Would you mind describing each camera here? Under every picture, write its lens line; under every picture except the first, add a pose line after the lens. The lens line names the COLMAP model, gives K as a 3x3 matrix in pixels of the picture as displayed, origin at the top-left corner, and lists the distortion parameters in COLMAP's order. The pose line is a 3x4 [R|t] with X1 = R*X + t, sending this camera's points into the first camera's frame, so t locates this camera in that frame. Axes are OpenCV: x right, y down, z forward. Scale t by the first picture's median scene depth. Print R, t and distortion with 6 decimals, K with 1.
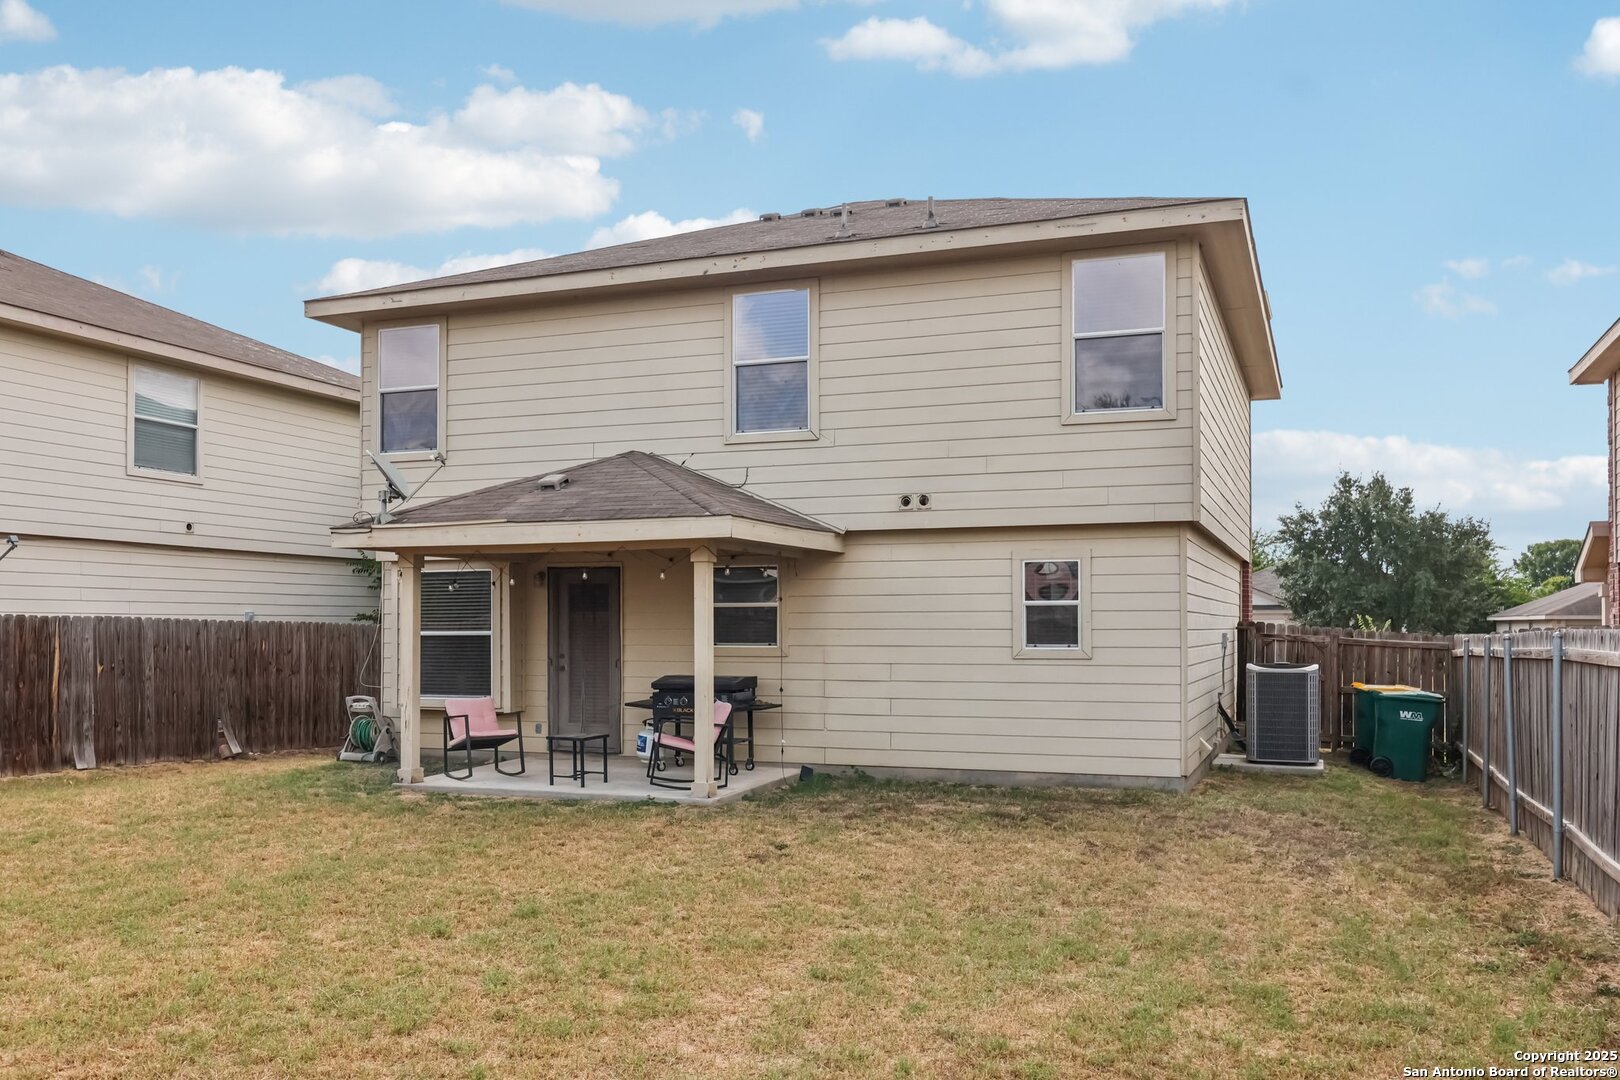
lens RADIAL K [[1329.7, 0, 812.0], [0, 1329.7, 604.9], [0, 0, 1]] dist [-0.000440, -0.000192]
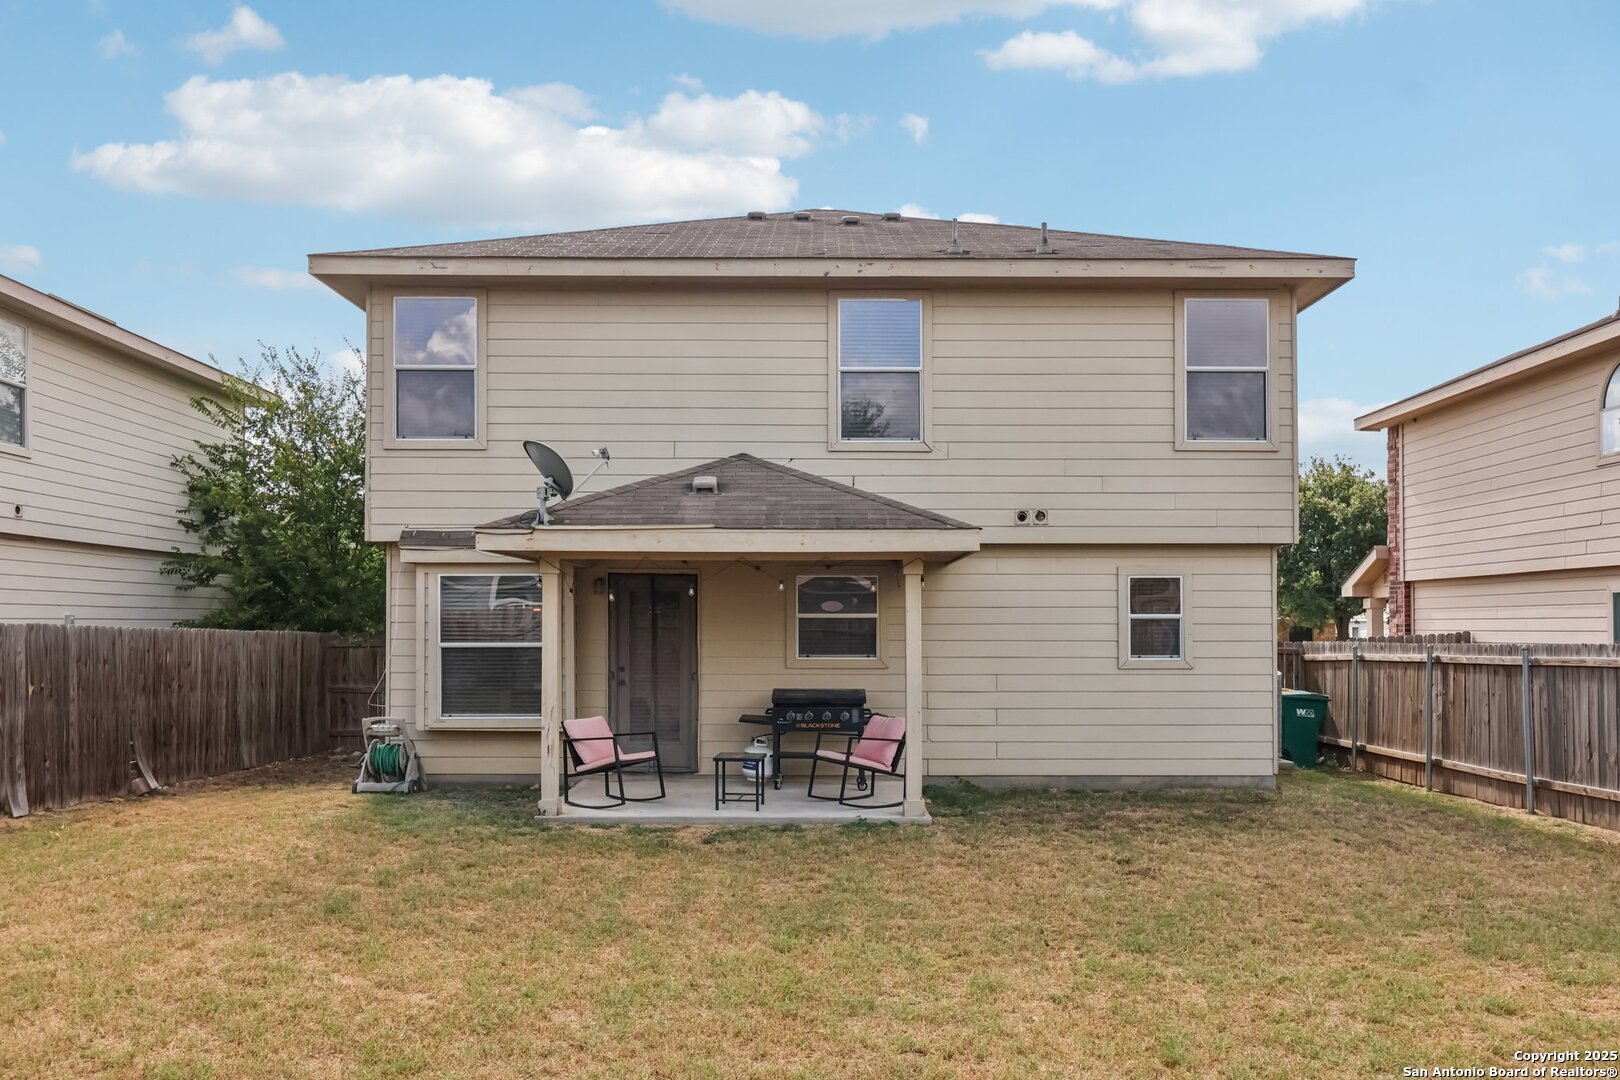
lens RADIAL K [[1316.3, 0, 802.9], [0, 1316.3, 589.9], [0, 0, 1]] dist [0.000116, 0.000534]
pose [[0.935219, 0.011682, 0.353876, -0.429791], [-0.008398, 0.999906, -0.010815, -0.008413], [-0.353969, 0.007142, 0.935230, 0.105985]]
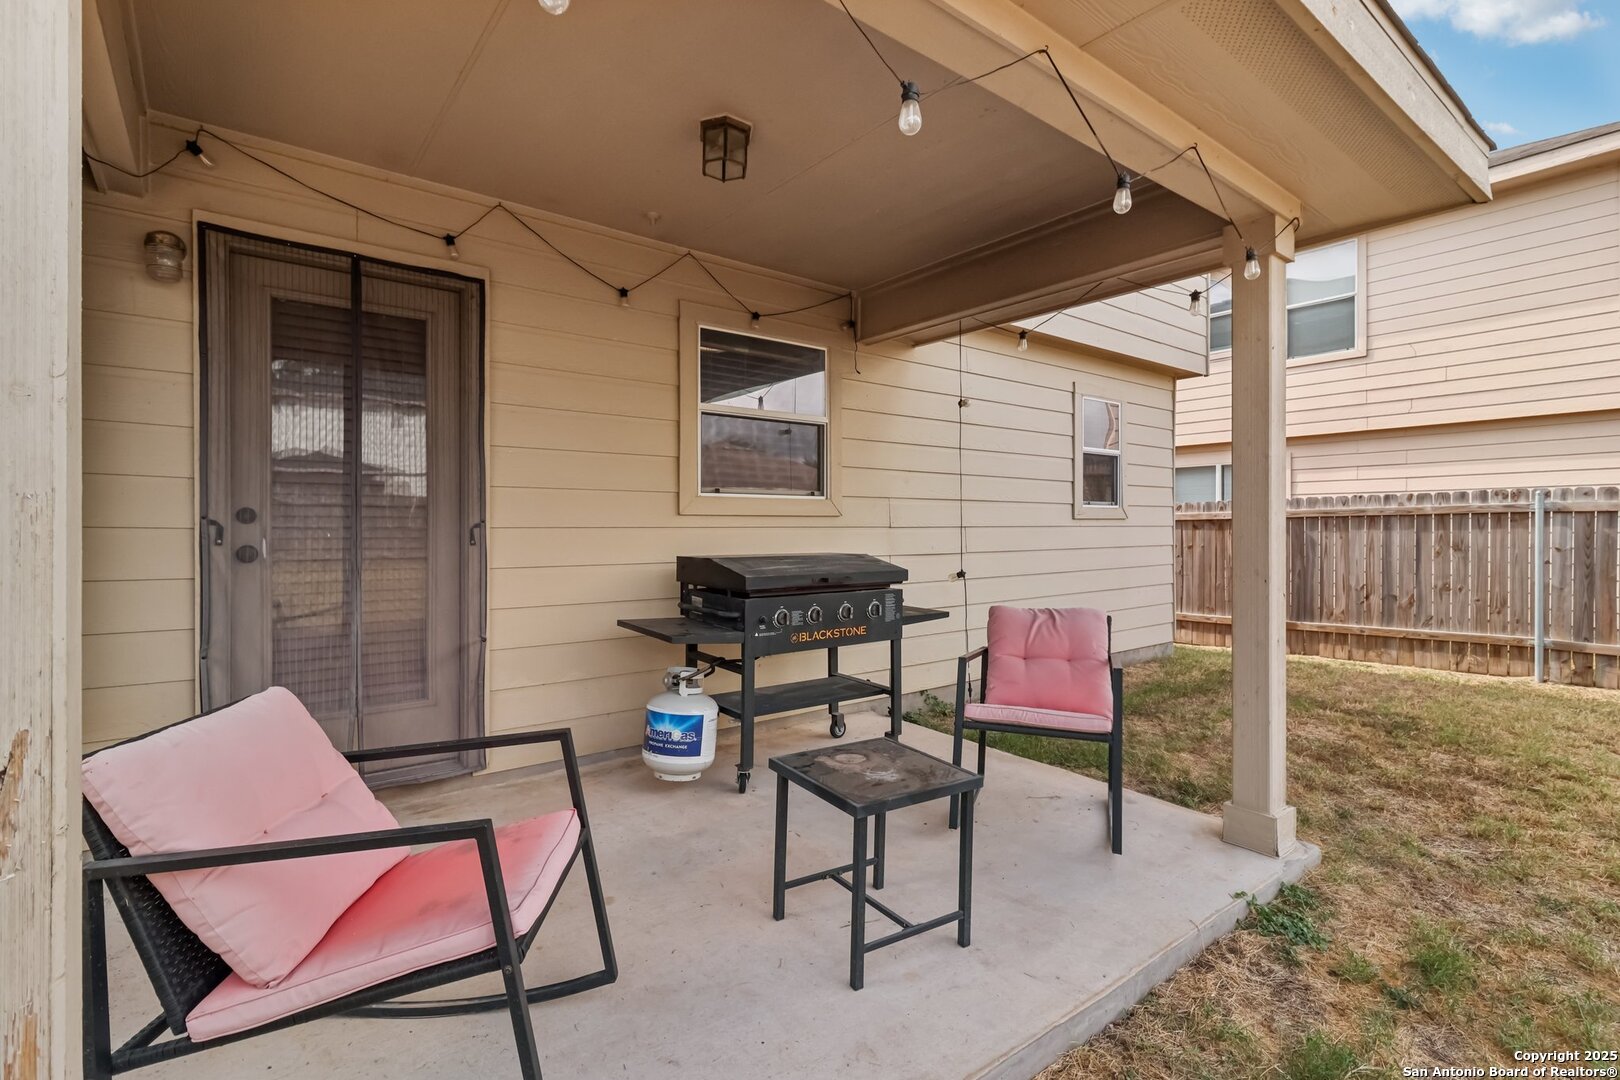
lens RADIAL K [[760.4, 0, 808.2], [0, 760.4, 530.5], [0, 0, 1]] dist [0.000481, -0.000068]
pose [[0.510167, -0.004297, 0.860065, -0.301198], [-0.013724, 0.999820, 0.013136, 0.041322], [-0.859966, -0.018505, 0.510016, 0.858401]]
